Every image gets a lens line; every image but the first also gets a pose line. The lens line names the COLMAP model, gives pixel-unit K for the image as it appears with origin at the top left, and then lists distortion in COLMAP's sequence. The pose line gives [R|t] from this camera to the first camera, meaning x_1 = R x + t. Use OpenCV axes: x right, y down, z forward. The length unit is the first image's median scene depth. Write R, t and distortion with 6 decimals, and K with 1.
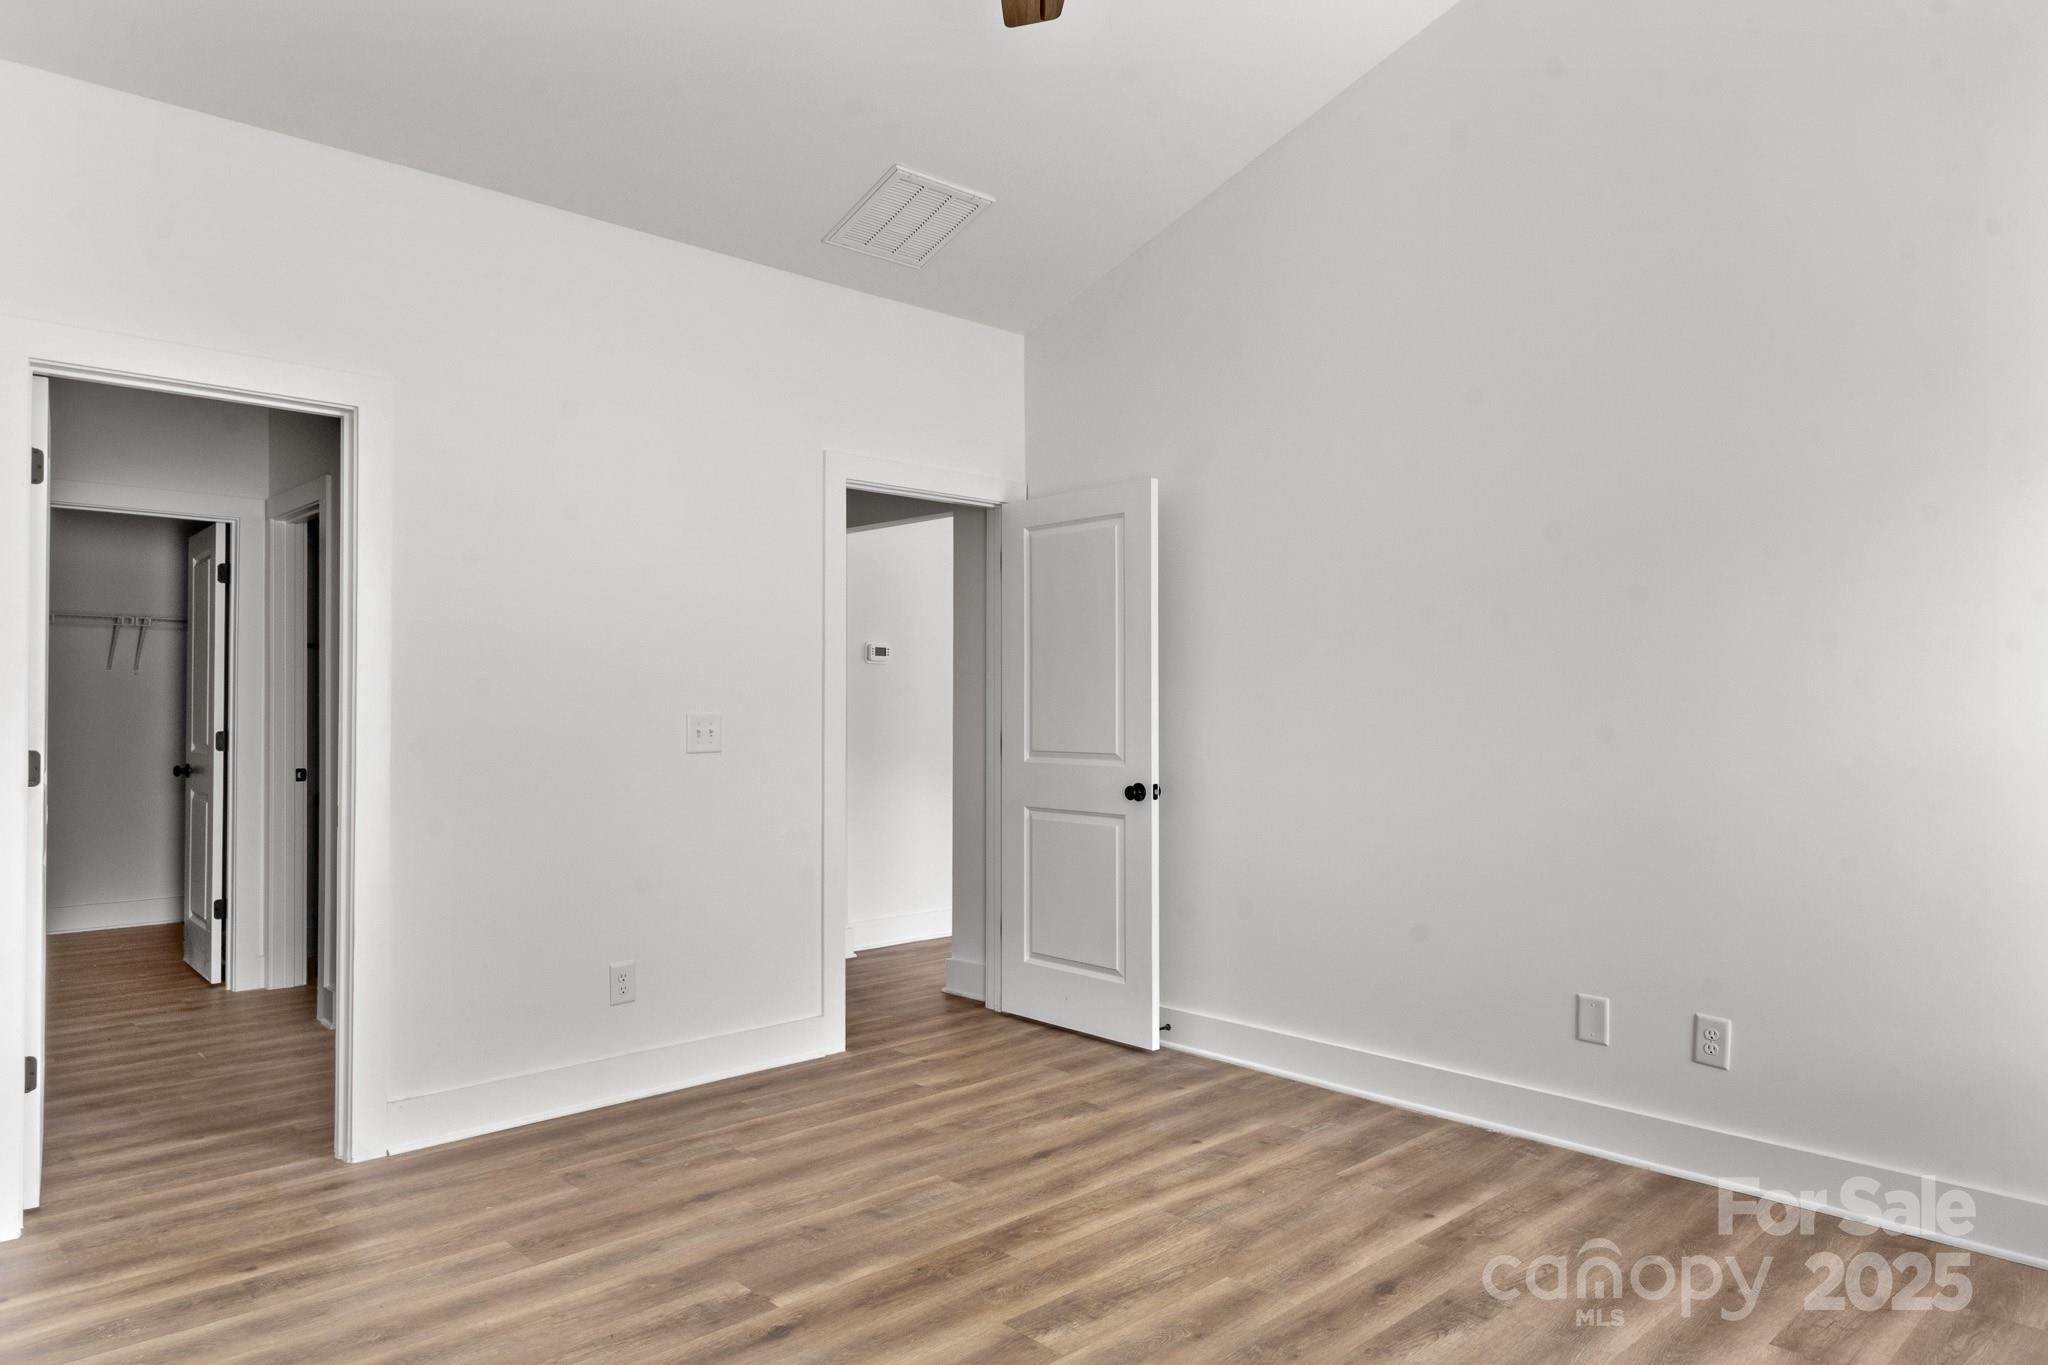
lens RADIAL K [[1327.9, 0, 1019.6], [0, 1327.9, 684.5], [0, 0, 1]] dist [0.008668, -0.000710]
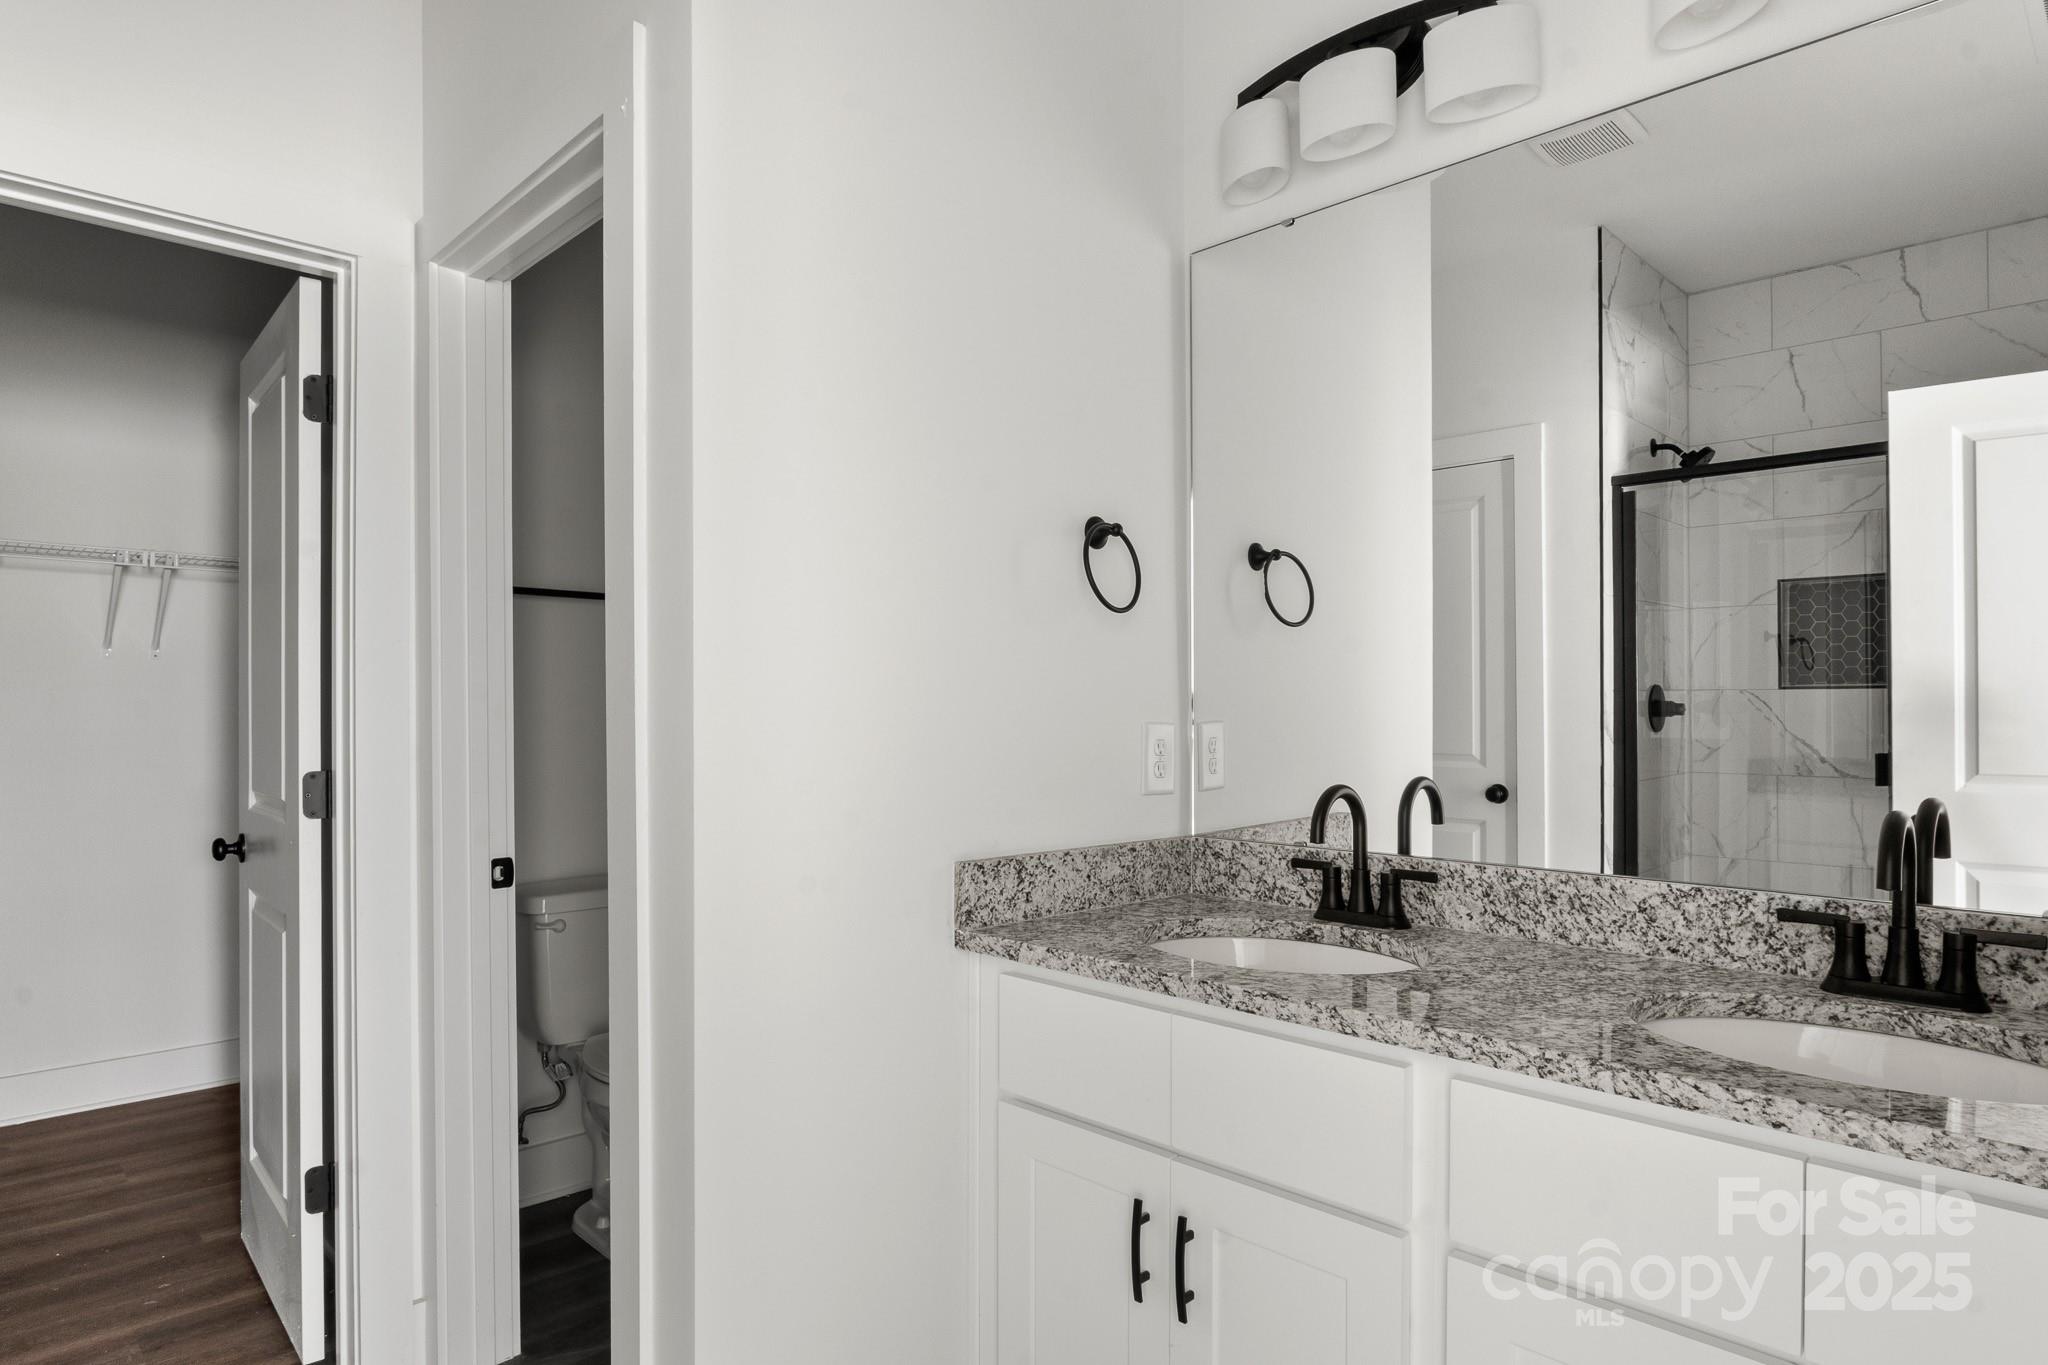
lens RADIAL K [[1172.8, 0, 1014.5], [0, 1172.8, 680.4], [0, 0, 1]] dist [-0.013613, 0.001377]
pose [[0.999828, -0.010410, 0.015349, -0.268884], [0.010384, 0.999945, 0.001735, 0.005357], [-0.015367, -0.001575, 0.999881, 0.439563]]
